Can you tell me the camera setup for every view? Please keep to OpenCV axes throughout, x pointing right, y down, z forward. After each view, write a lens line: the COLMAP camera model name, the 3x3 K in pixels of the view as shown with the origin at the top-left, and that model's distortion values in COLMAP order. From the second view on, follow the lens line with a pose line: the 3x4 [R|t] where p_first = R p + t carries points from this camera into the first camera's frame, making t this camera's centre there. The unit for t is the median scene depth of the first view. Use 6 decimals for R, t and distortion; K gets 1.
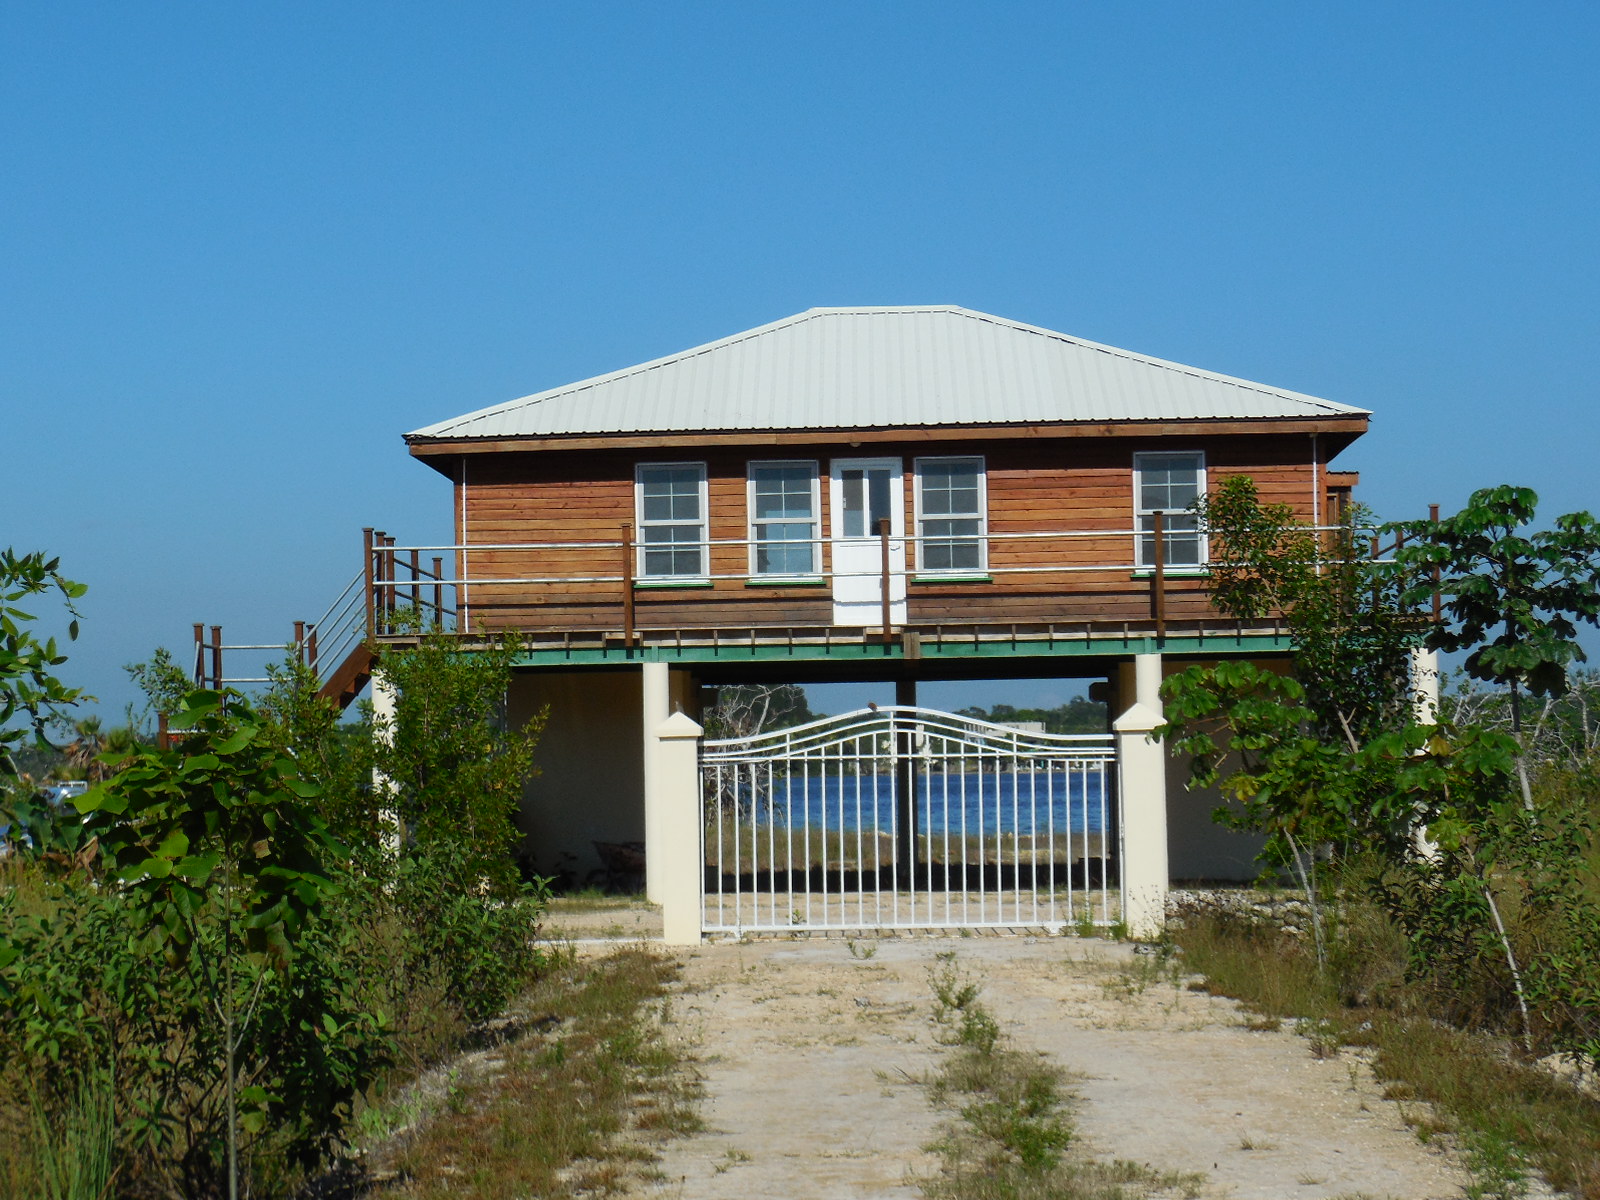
lens RADIAL K [[6459.6, 0, 799.9], [0, 6459.6, 748.2], [0, 0, 1]] dist [1.280863, -45.416606]
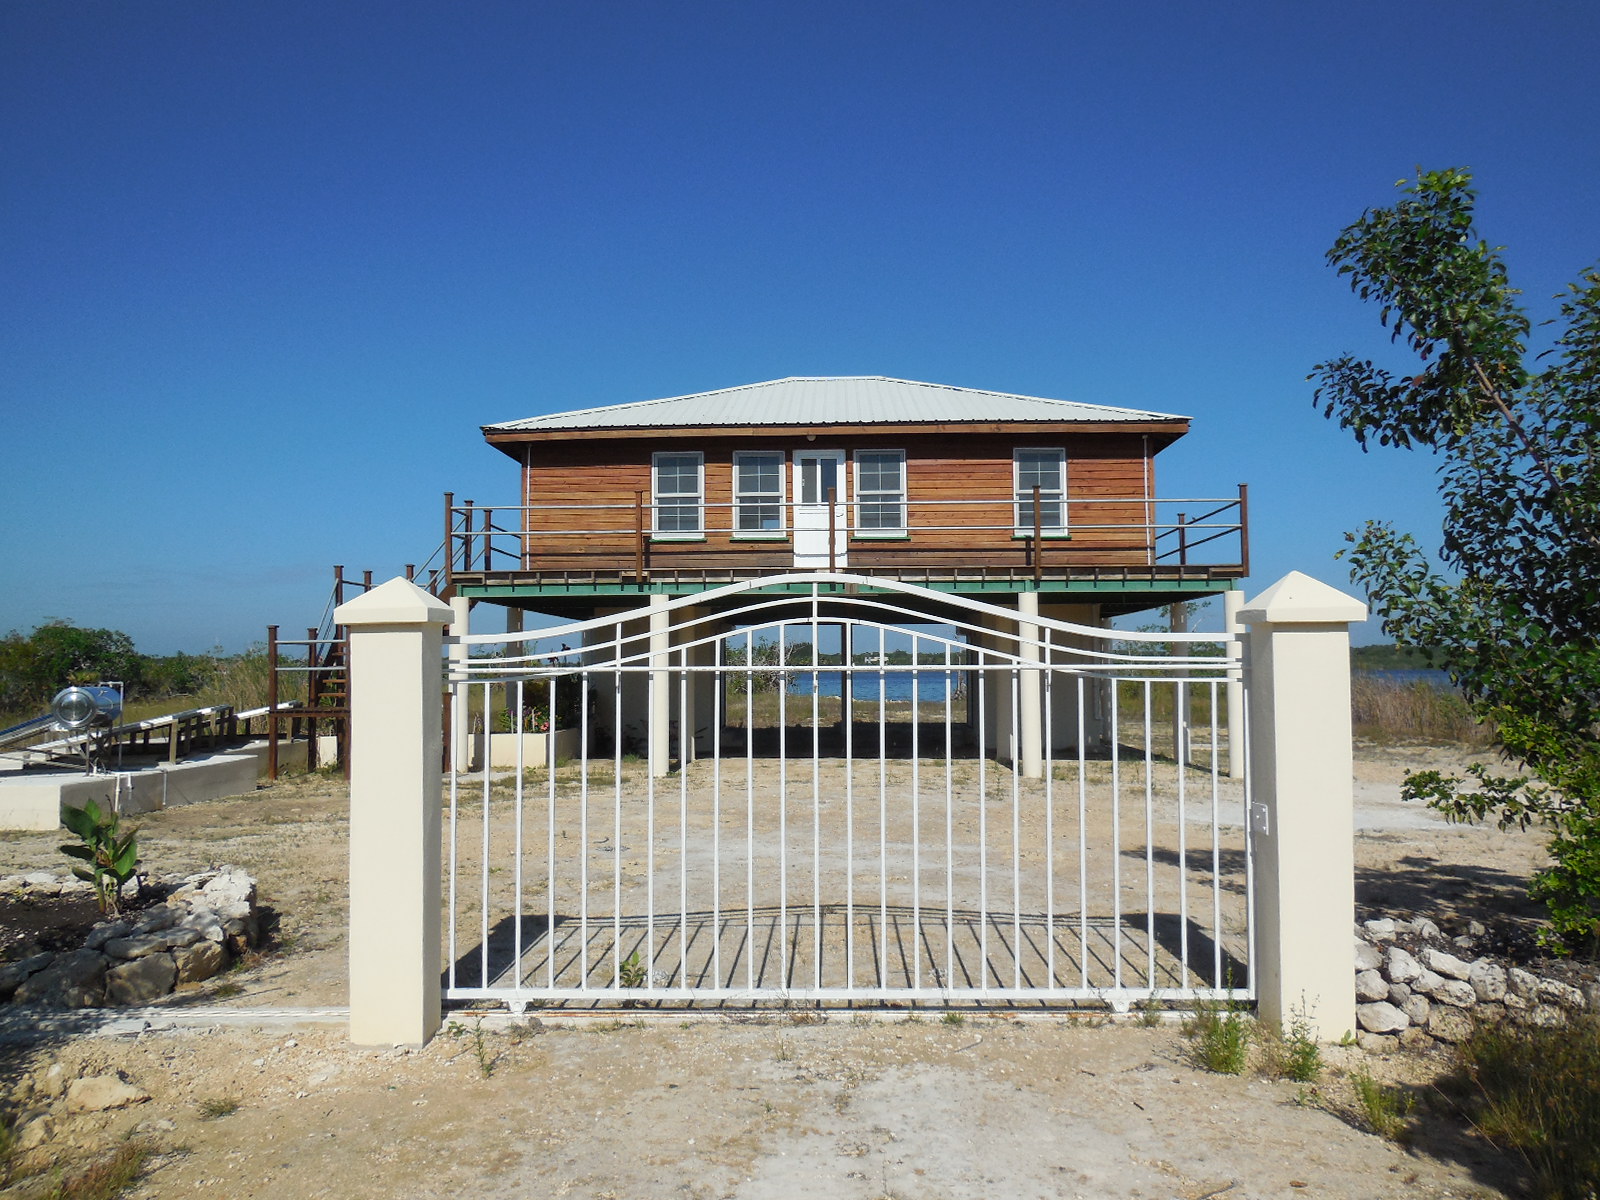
lens RADIAL K [[1161.1, 0, 800.0], [0, 1161.1, 600.0], [0, 0, 1]] dist [0.030156, 0.002750]
pose [[0.999617, 0.011491, -0.025194, 0.014992], [-0.012861, 0.998407, -0.054931, 0.000897], [0.024523, 0.055234, 0.998172, 0.887130]]
